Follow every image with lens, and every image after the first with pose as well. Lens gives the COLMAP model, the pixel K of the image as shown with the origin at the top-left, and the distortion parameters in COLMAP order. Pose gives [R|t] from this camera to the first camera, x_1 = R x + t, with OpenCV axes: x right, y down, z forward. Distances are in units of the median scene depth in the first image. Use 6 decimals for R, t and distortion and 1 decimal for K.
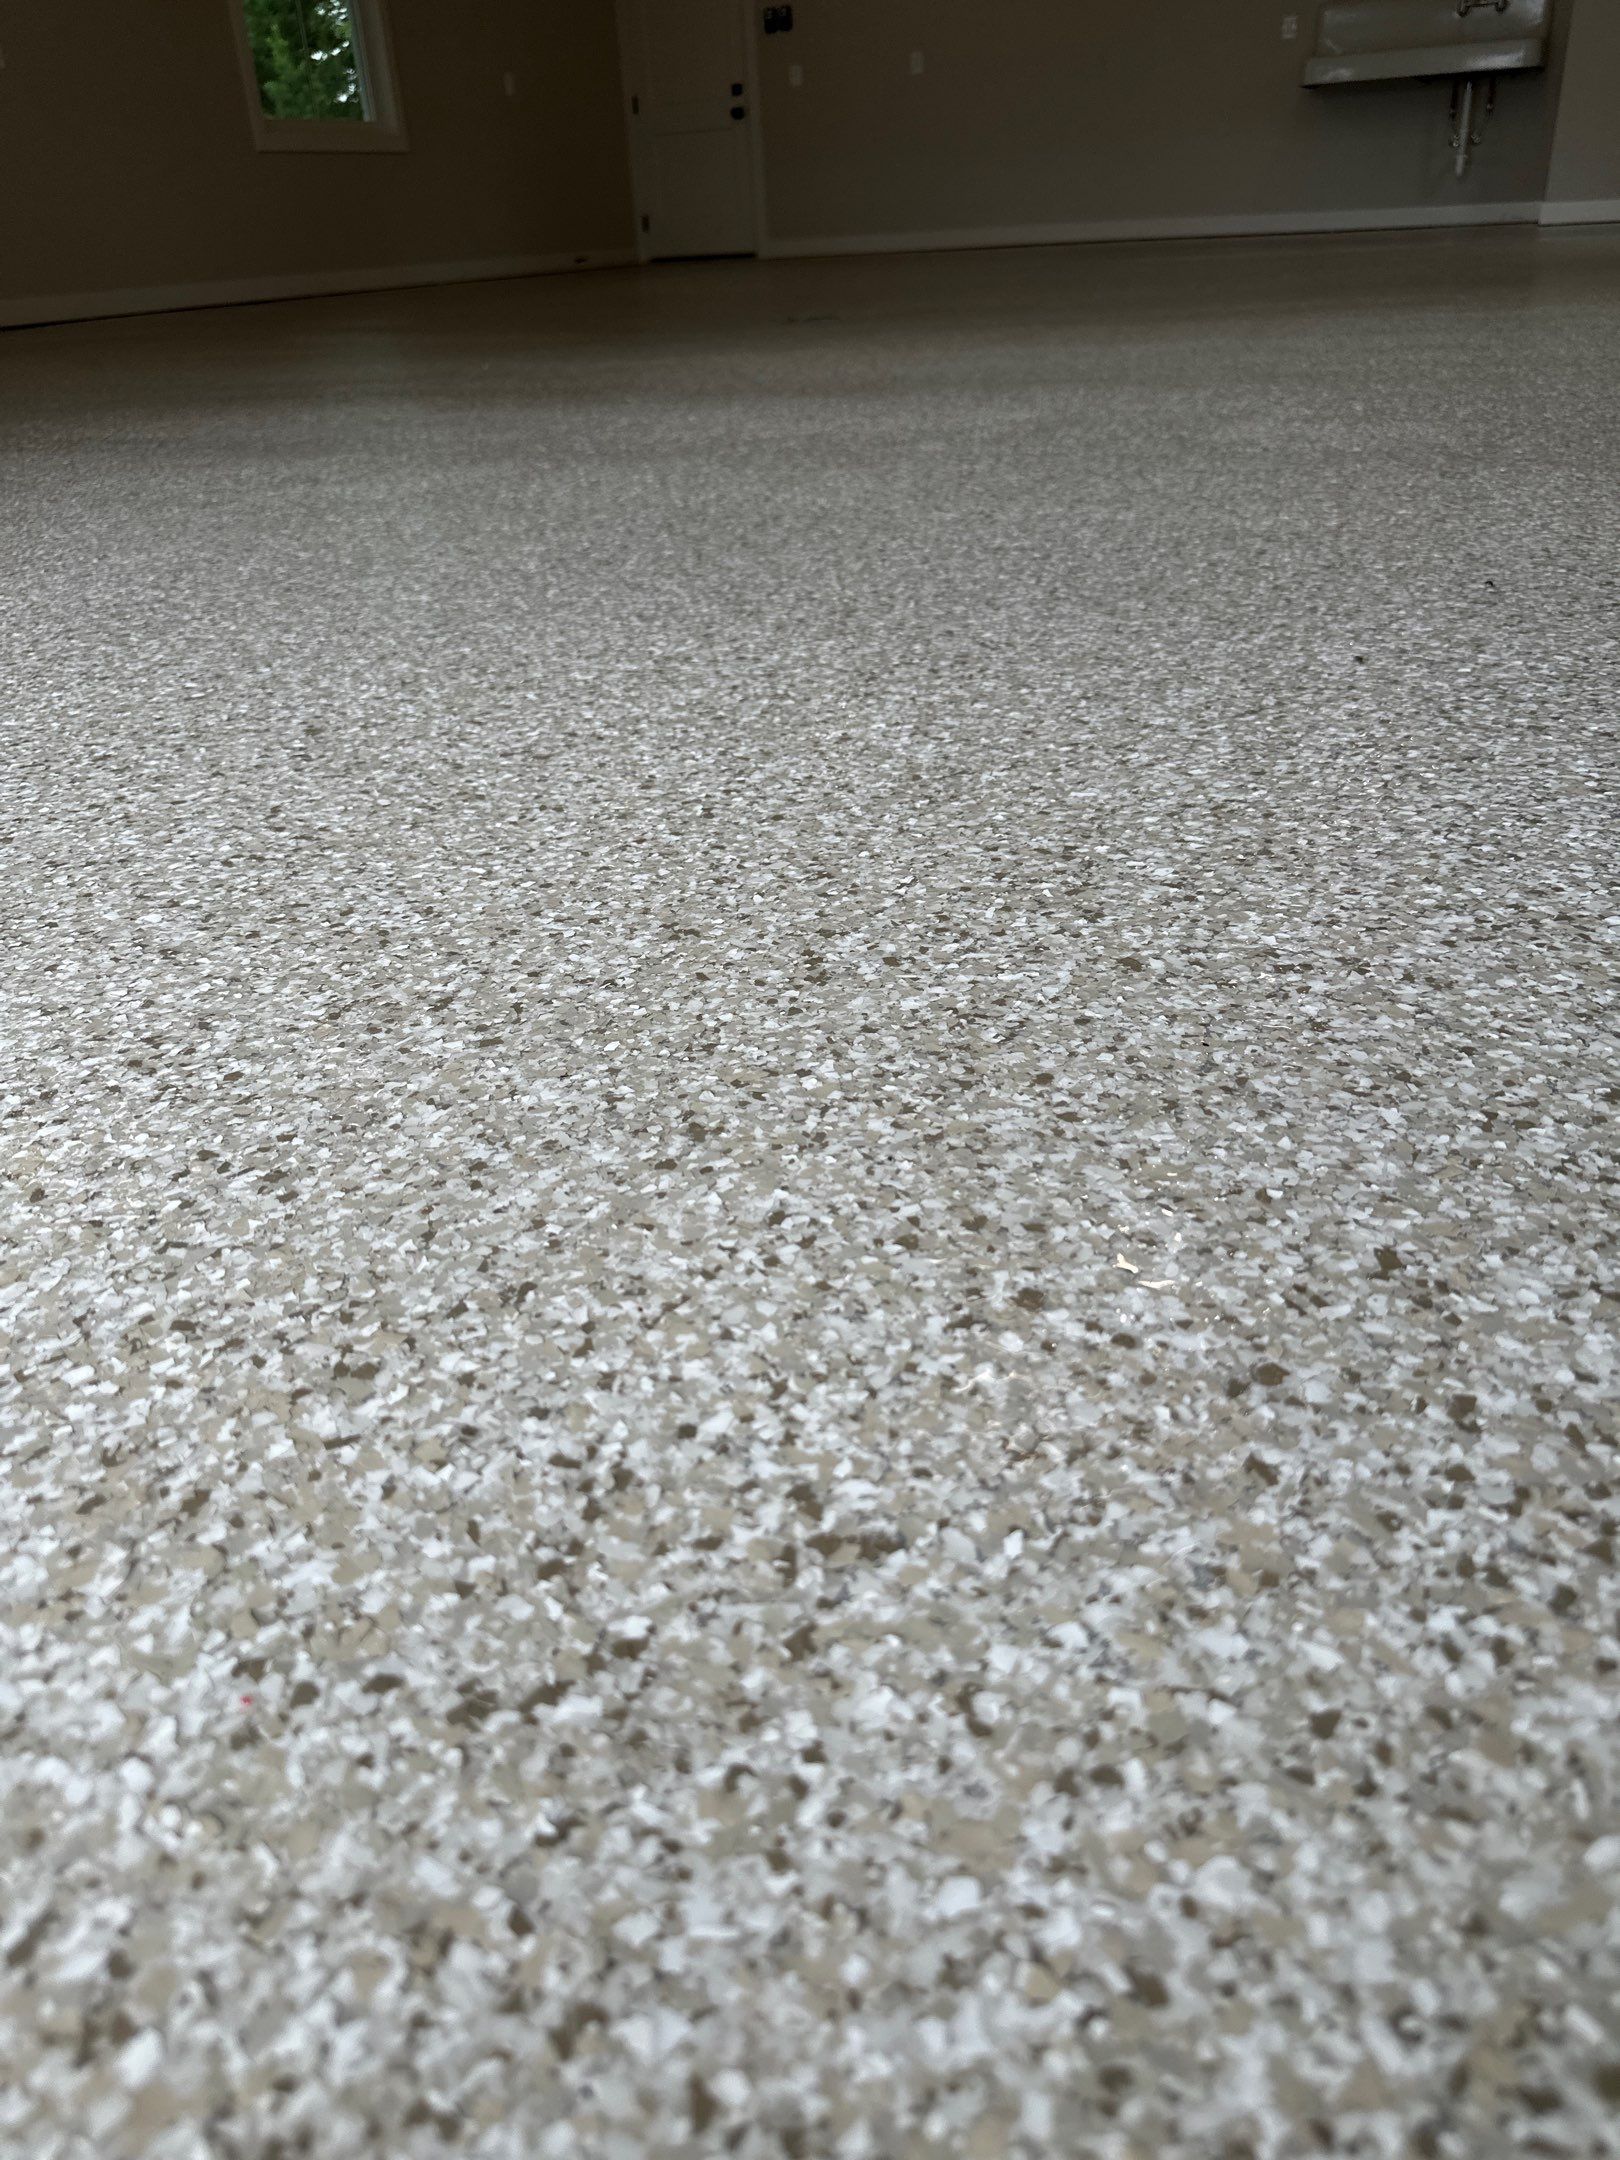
lens RADIAL K [[1527.0, 0, 810.0], [0, 1527.0, 1080.0], [0, 0, 1]] dist [0.040720, -0.051311]
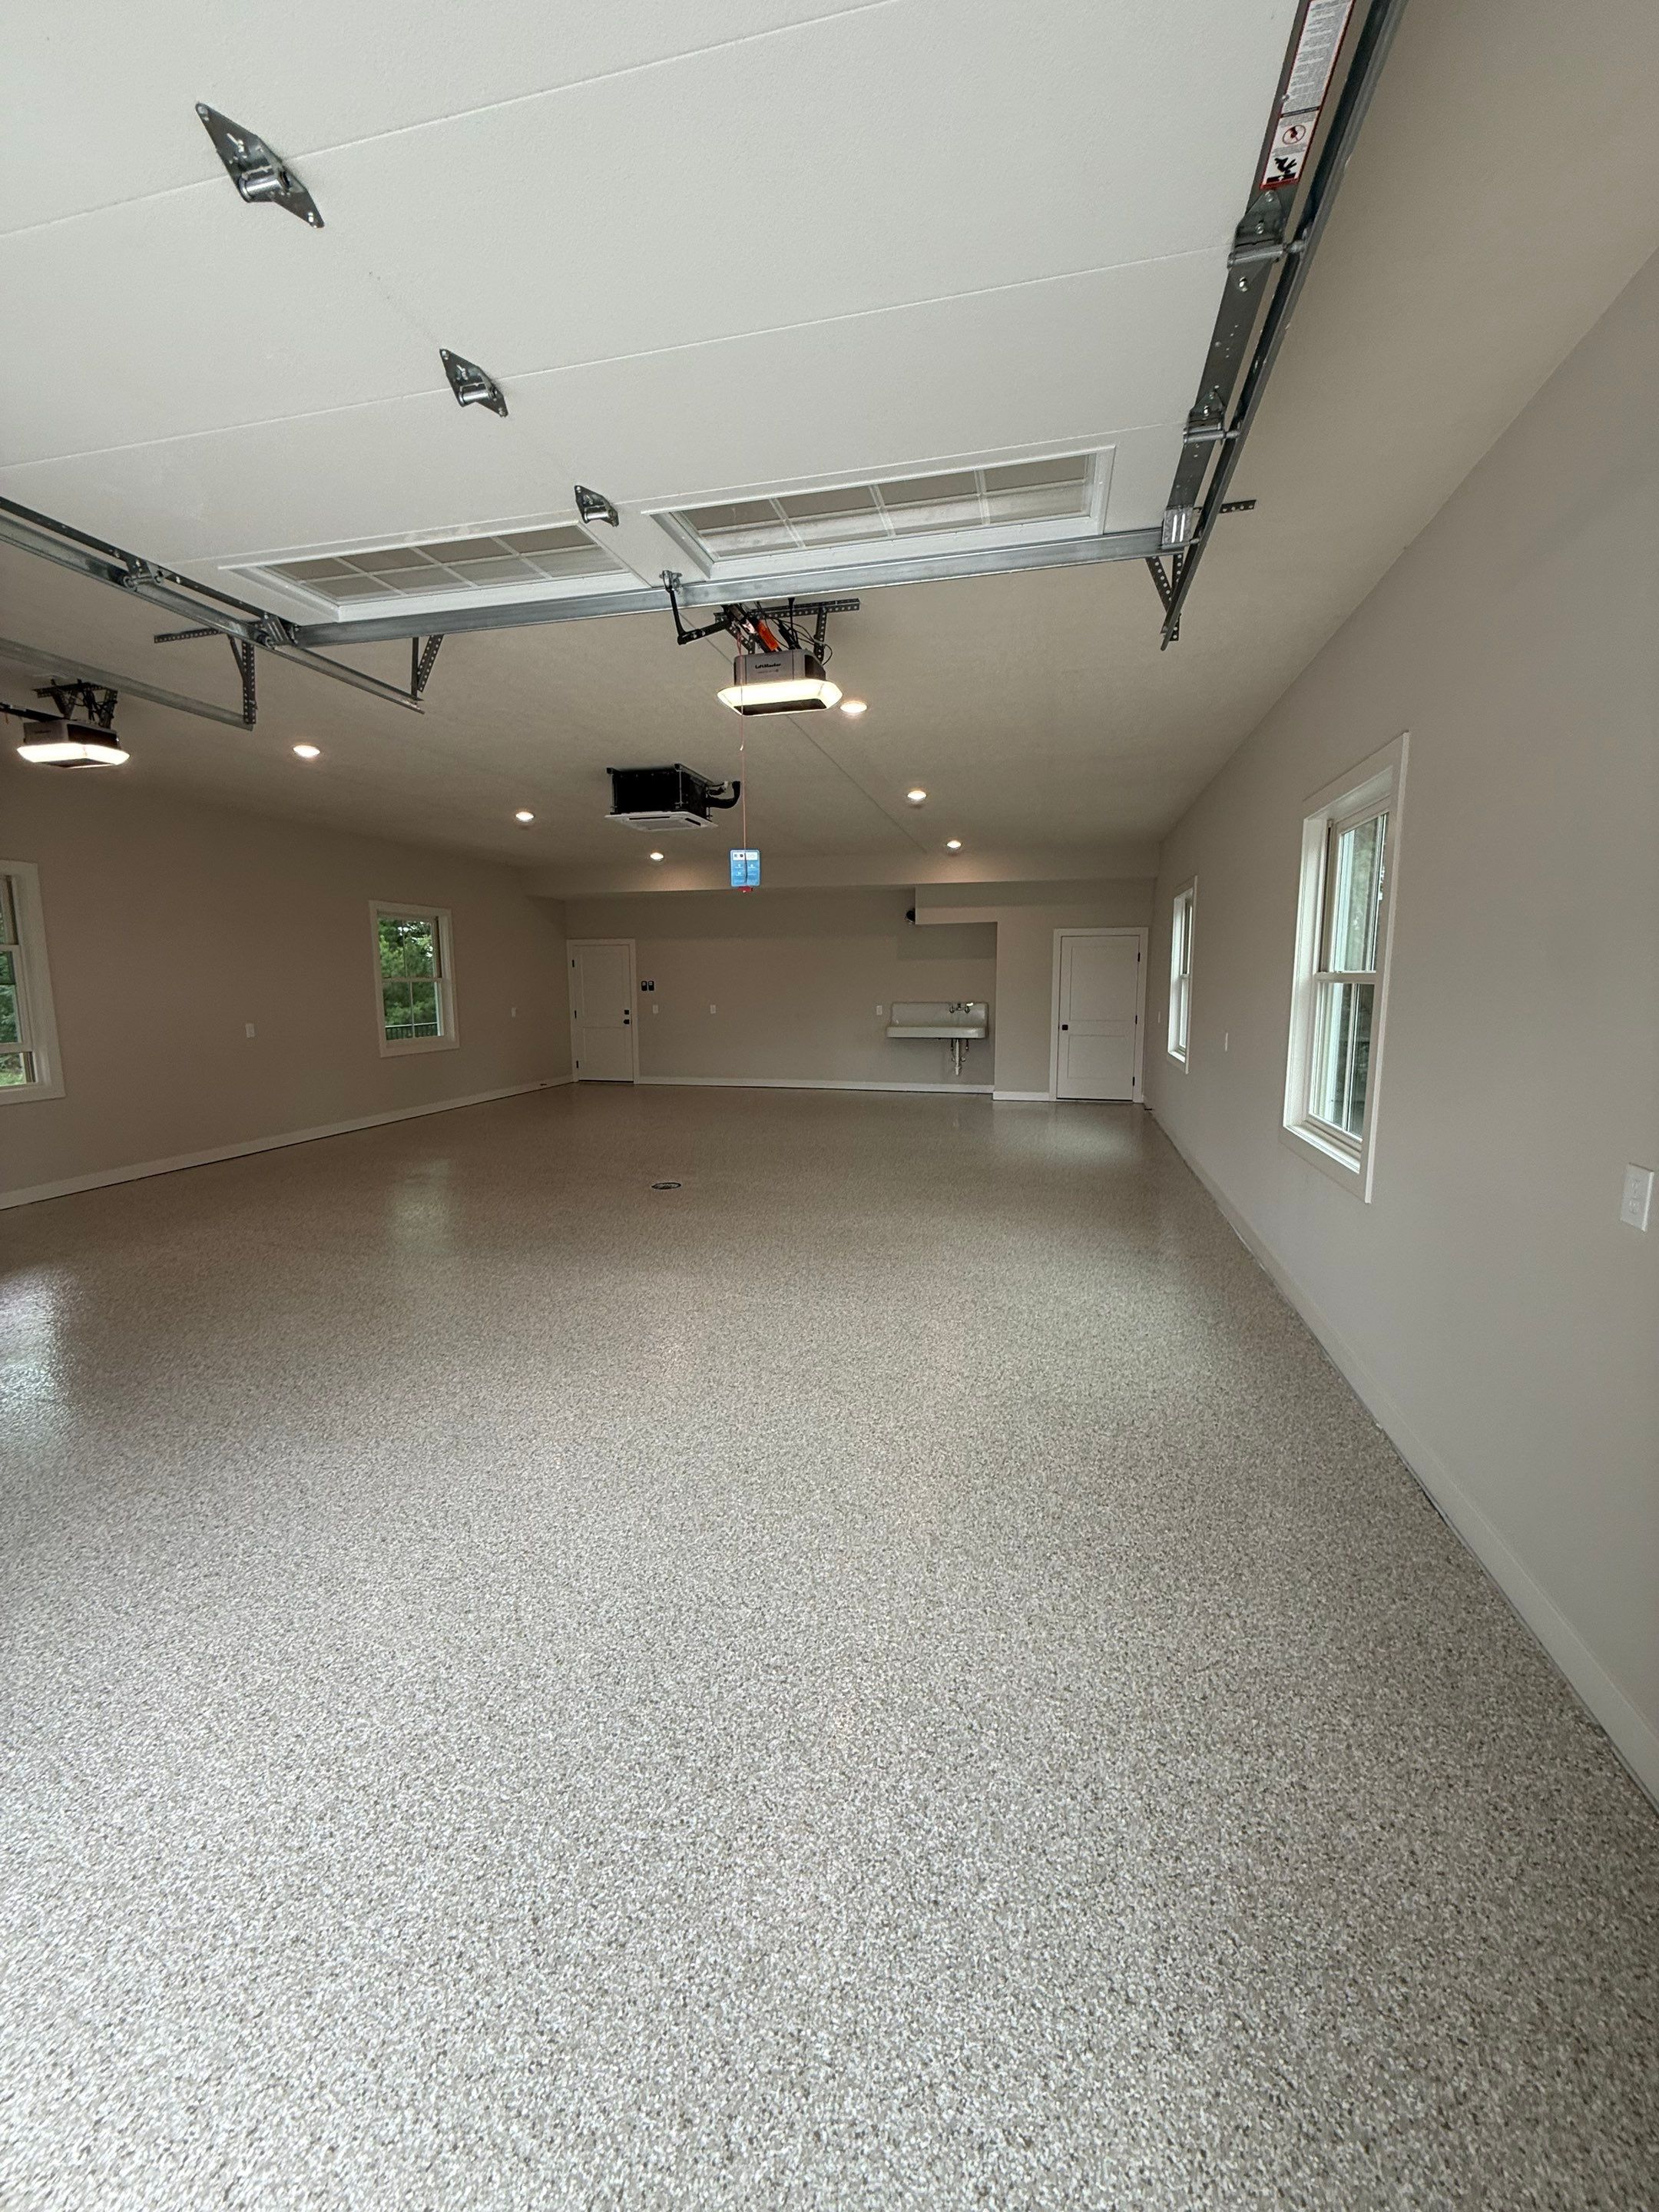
lens RADIAL K [[880.0, 0, 830.9], [0, 880.0, 1083.6], [0, 0, 1]] dist [0.001147, 0.000187]
pose [[0.979500, 0.023231, 0.200102, -0.232229], [0.055371, 0.924018, -0.378318, -1.574986], [-0.193686, 0.381642, 0.903789, -1.830967]]
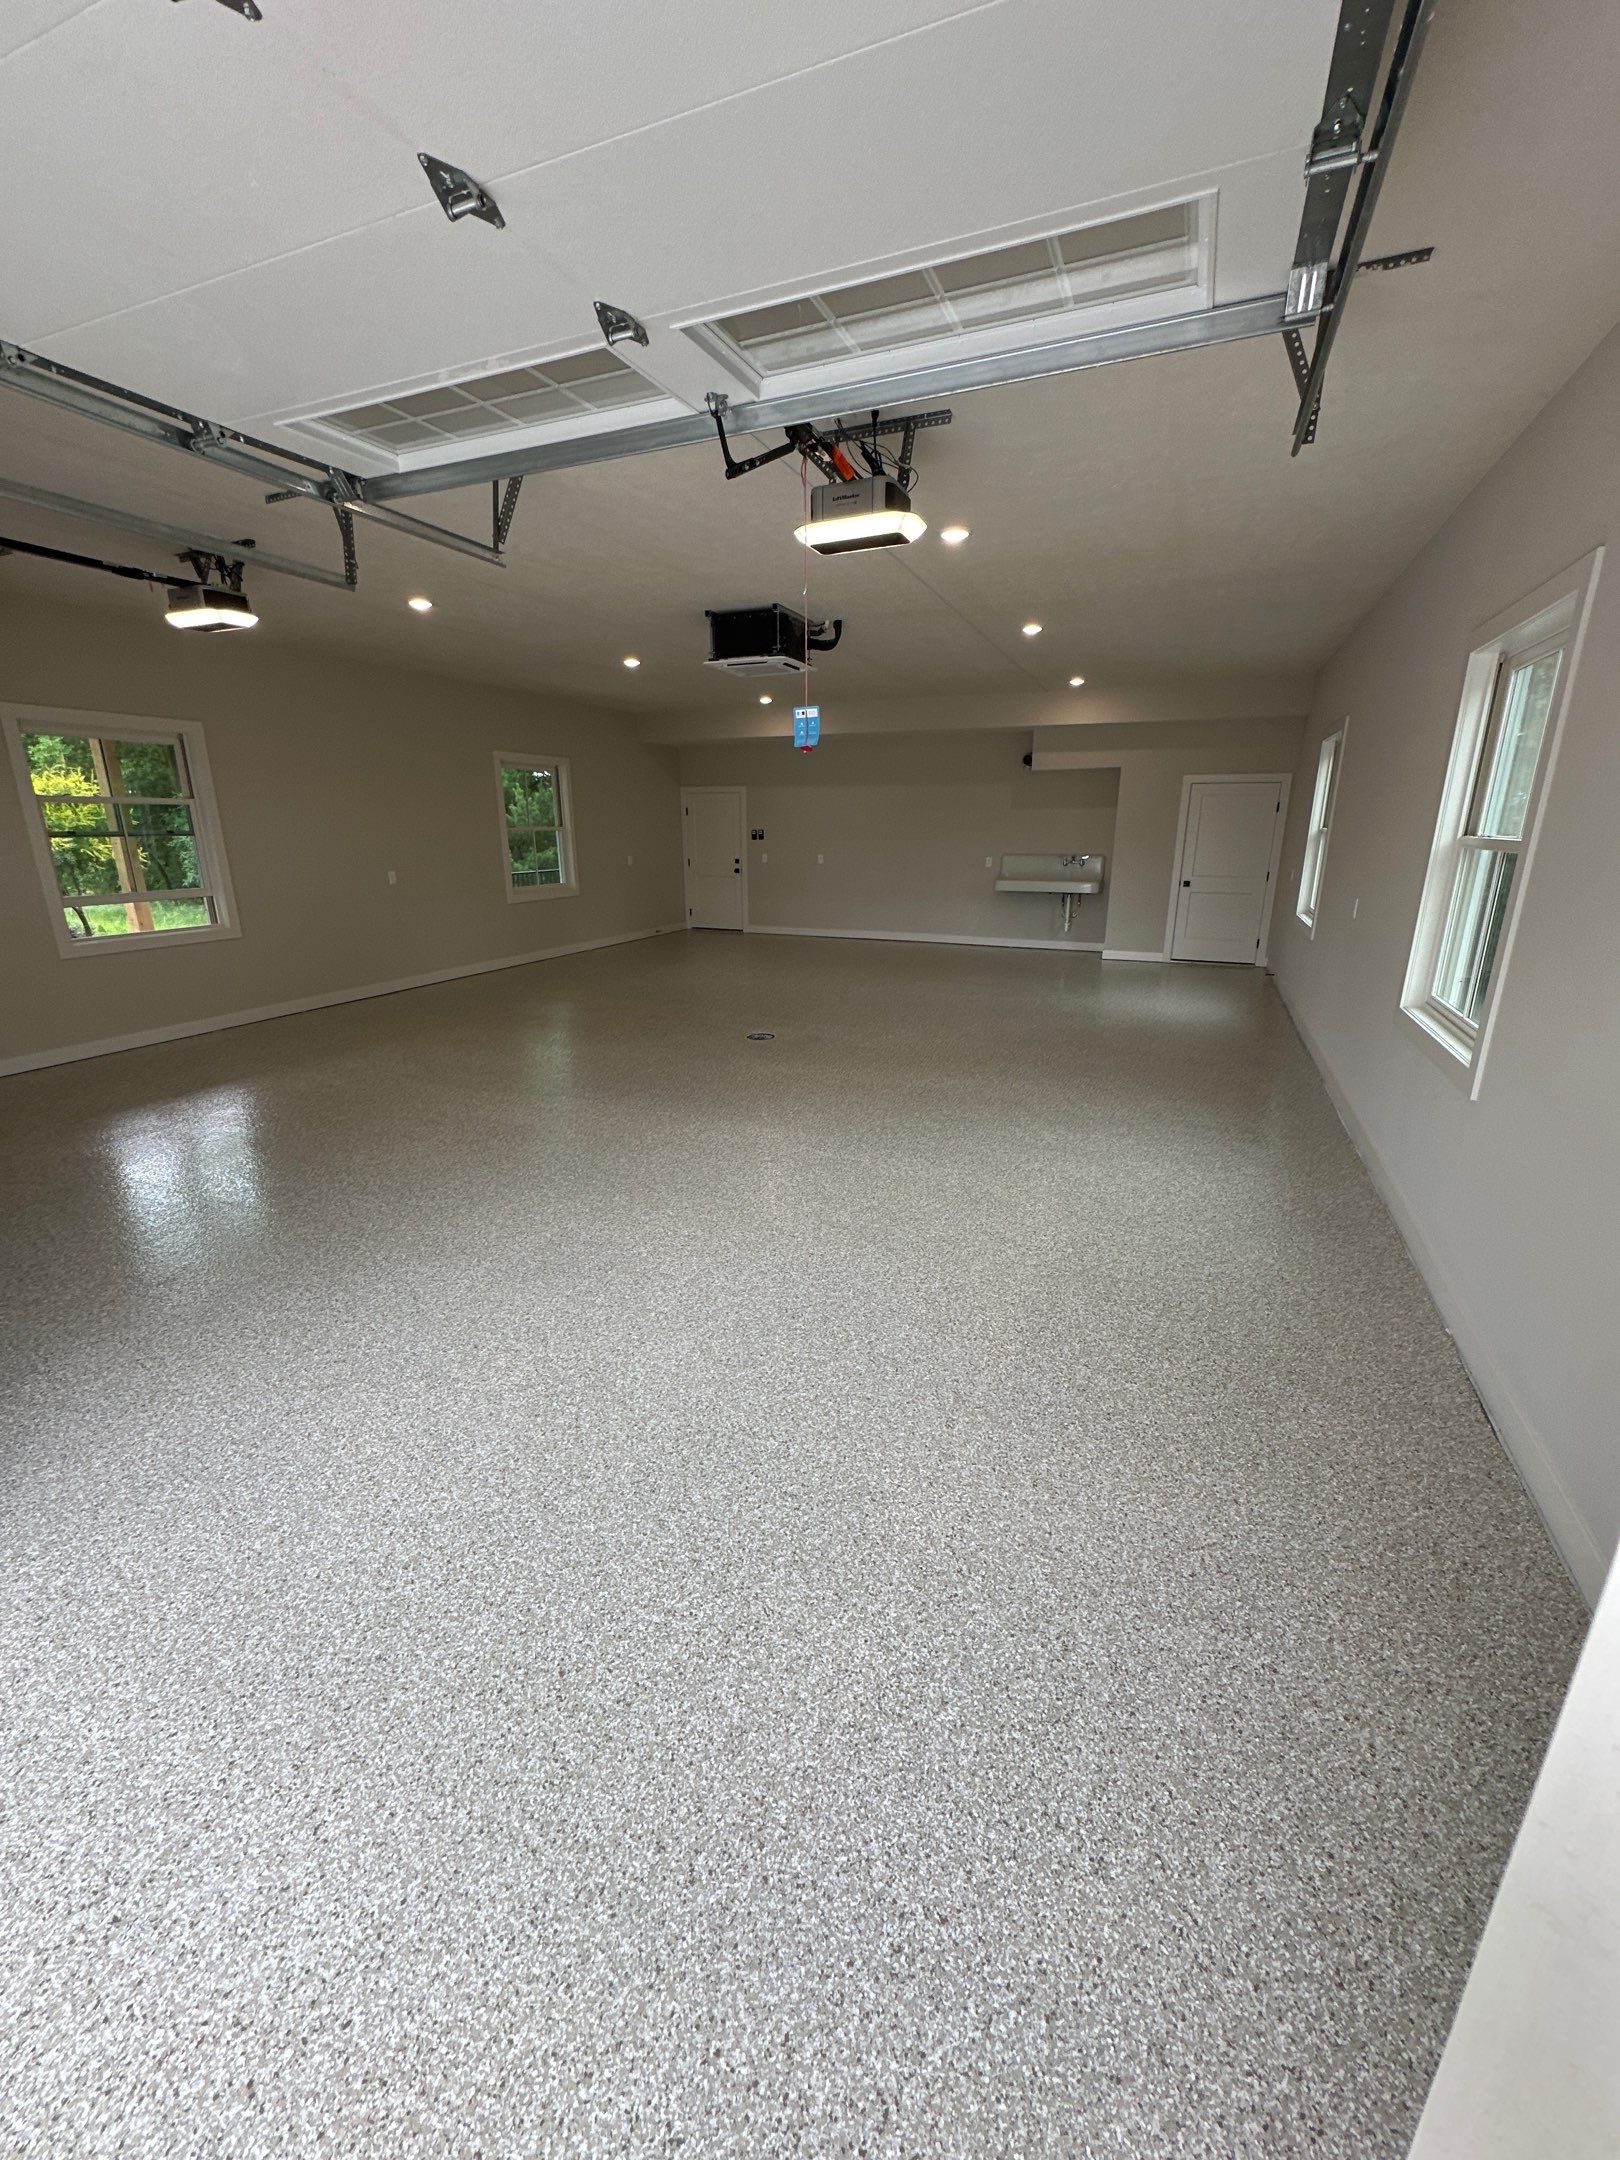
lens RADIAL K [[859.1, 0, 808.9], [0, 859.1, 1075.4], [0, 0, 1]] dist [-0.002576, 0.001342]
pose [[0.998144, 0.038488, 0.047187, 0.131375], [-0.027164, 0.974977, -0.220640, -1.738768], [-0.054498, 0.218949, 0.974213, -1.838488]]
